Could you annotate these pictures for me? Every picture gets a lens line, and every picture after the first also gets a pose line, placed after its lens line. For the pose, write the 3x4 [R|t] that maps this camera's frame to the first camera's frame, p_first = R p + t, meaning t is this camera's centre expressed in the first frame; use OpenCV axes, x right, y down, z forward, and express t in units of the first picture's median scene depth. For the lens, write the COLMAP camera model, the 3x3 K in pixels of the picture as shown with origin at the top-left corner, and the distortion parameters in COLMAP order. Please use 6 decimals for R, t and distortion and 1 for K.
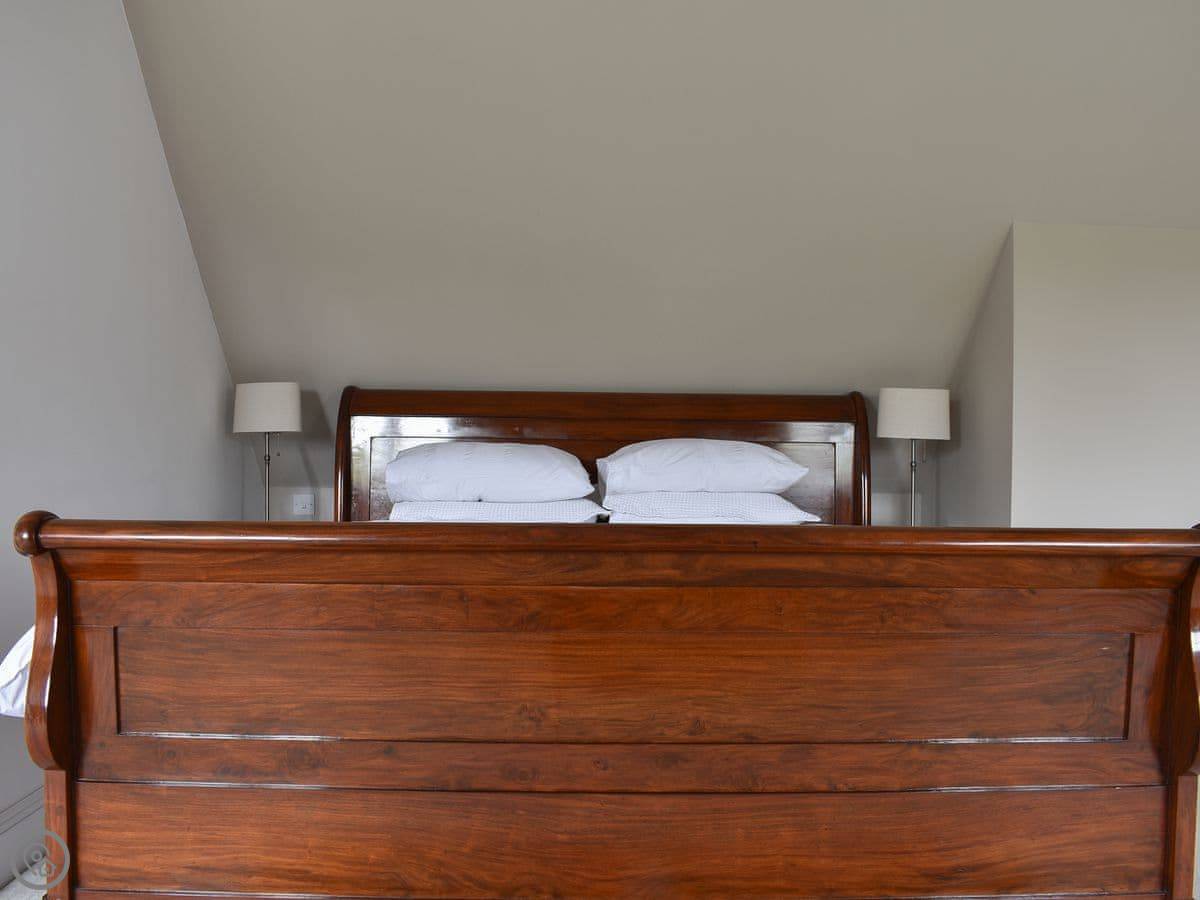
lens RADIAL K [[1066.4, 0, 604.3], [0, 1066.4, 440.9], [0, 0, 1]] dist [-0.085015, 0.011874]
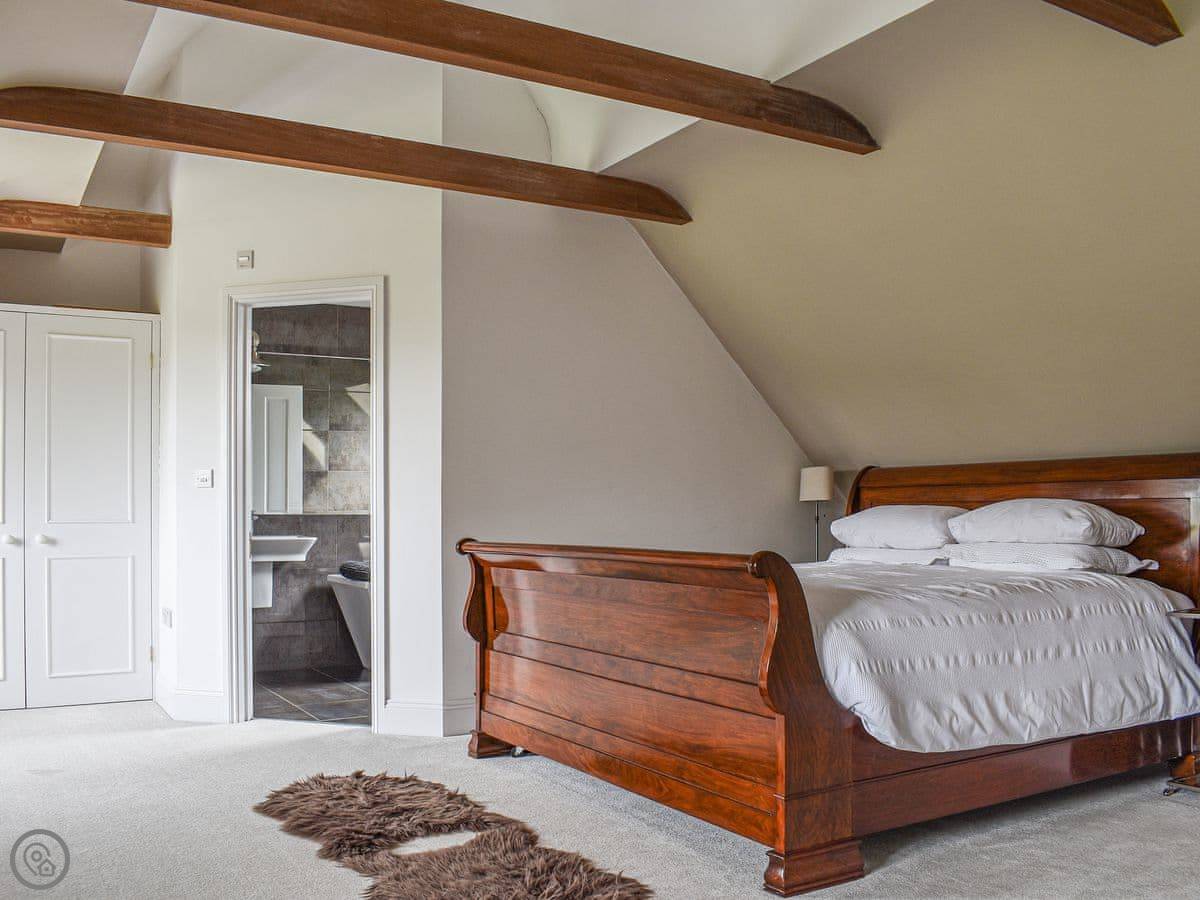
lens RADIAL K [[1066.4, 0, 604.3], [0, 1066.4, 440.9], [0, 0, 1]] dist [-0.085015, 0.011874]
pose [[0.512851, -0.069433, -0.855665, 1.811536], [0.017033, 0.997351, -0.070720, 0.019218], [0.858308, 0.021694, 0.512675, -0.064941]]
